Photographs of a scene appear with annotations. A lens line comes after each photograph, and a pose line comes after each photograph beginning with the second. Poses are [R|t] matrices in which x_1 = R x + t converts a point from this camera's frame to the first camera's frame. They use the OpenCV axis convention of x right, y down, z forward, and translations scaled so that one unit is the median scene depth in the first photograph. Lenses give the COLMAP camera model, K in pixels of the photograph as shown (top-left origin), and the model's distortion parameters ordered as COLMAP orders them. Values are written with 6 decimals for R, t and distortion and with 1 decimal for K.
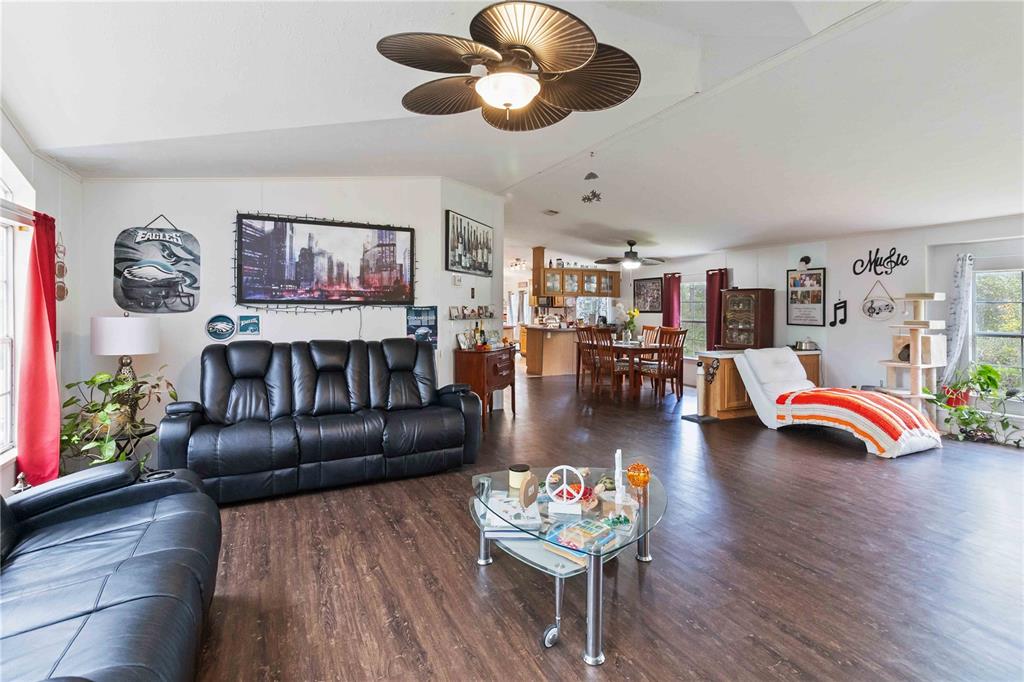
lens RADIAL K [[489.9, 0, 510.2], [0, 489.9, 307.3], [0, 0, 1]] dist [0.004208, -0.001328]
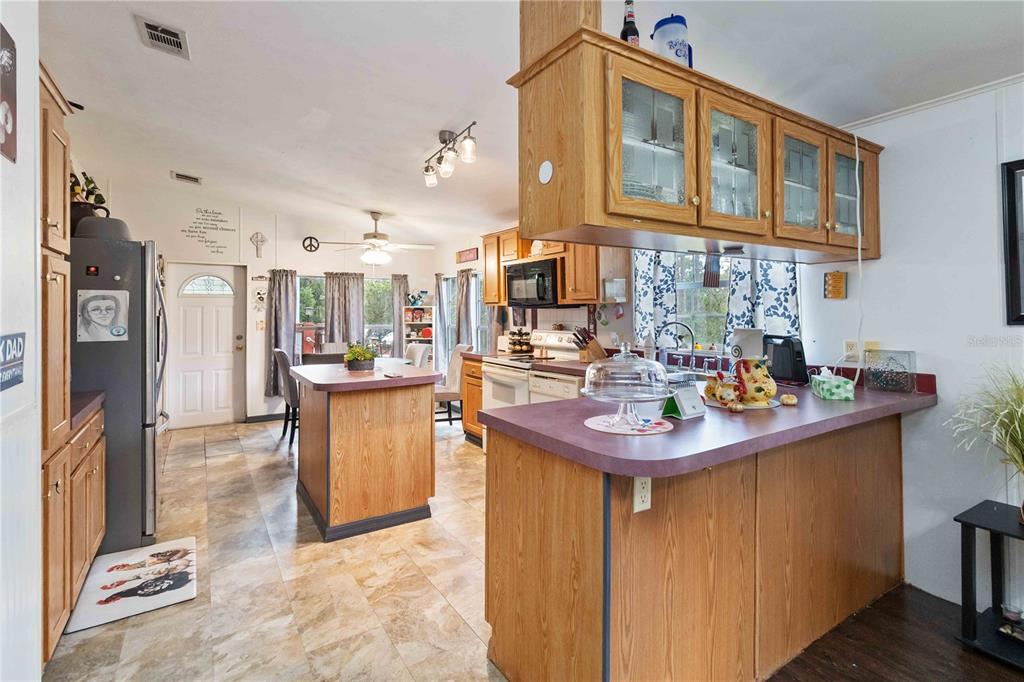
lens RADIAL K [[489.9, 0, 520.8], [0, 489.9, 304.2], [0, 0, 1]] dist [0.004208, -0.001328]
pose [[0.991484, -0.013101, 0.129566, 0.026960], [0.014512, 0.999845, -0.009952, 0.002030], [-0.129415, 0.011748, 0.991521, 0.945323]]
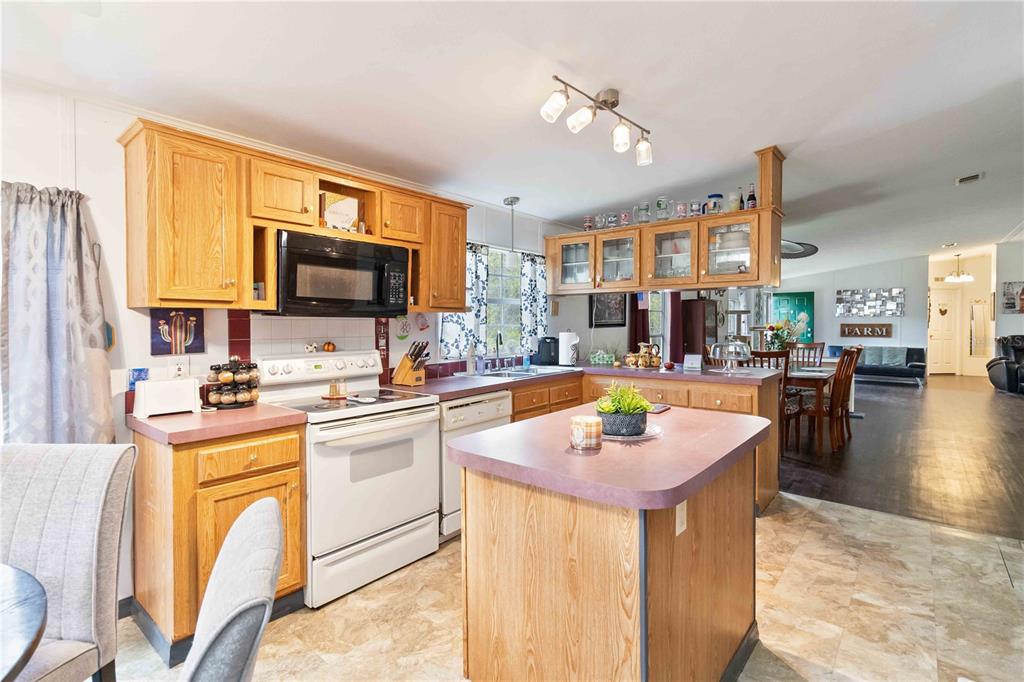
lens RADIAL K [[489.9, 0, 508.2], [0, 489.9, 332.9], [0, 0, 1]] dist [0.004208, -0.001328]
pose [[-0.410202, -0.028276, 0.911556, -0.218054], [-0.005030, 0.999574, 0.028742, 0.002300], [-0.911981, 0.007205, -0.410169, 1.482286]]
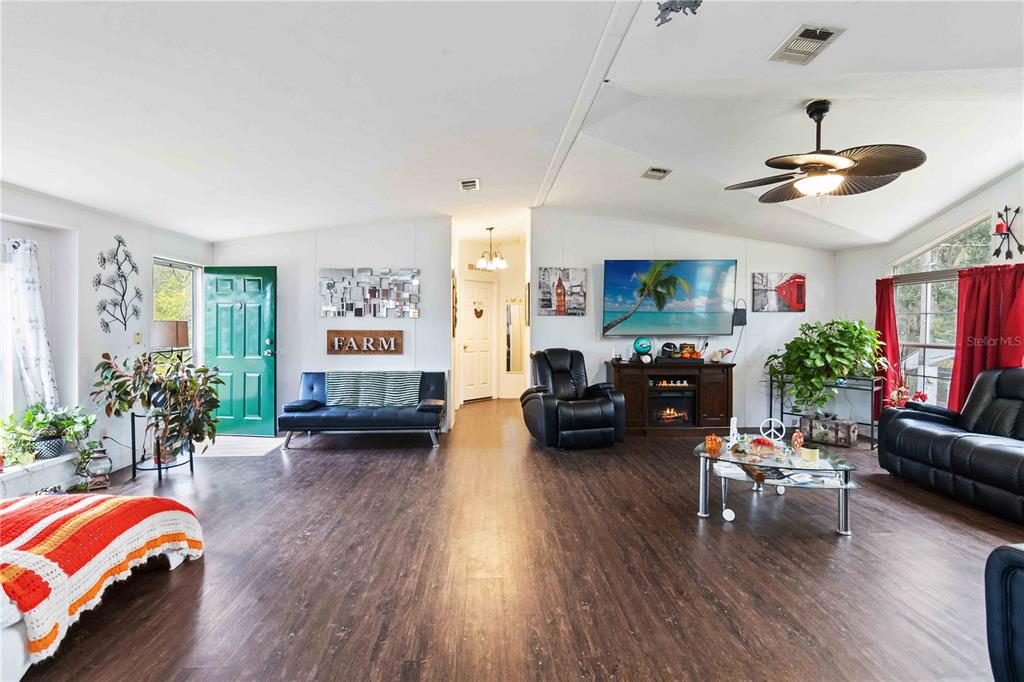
lens RADIAL K [[489.9, 0, 527.3], [0, 489.9, 329.4], [0, 0, 1]] dist [0.004208, -0.001328]
pose [[-0.929784, -0.015032, 0.367798, 0.075830], [-0.014175, 0.999887, 0.005033, 0.002577], [-0.367832, -0.000534, -0.929892, 0.712121]]
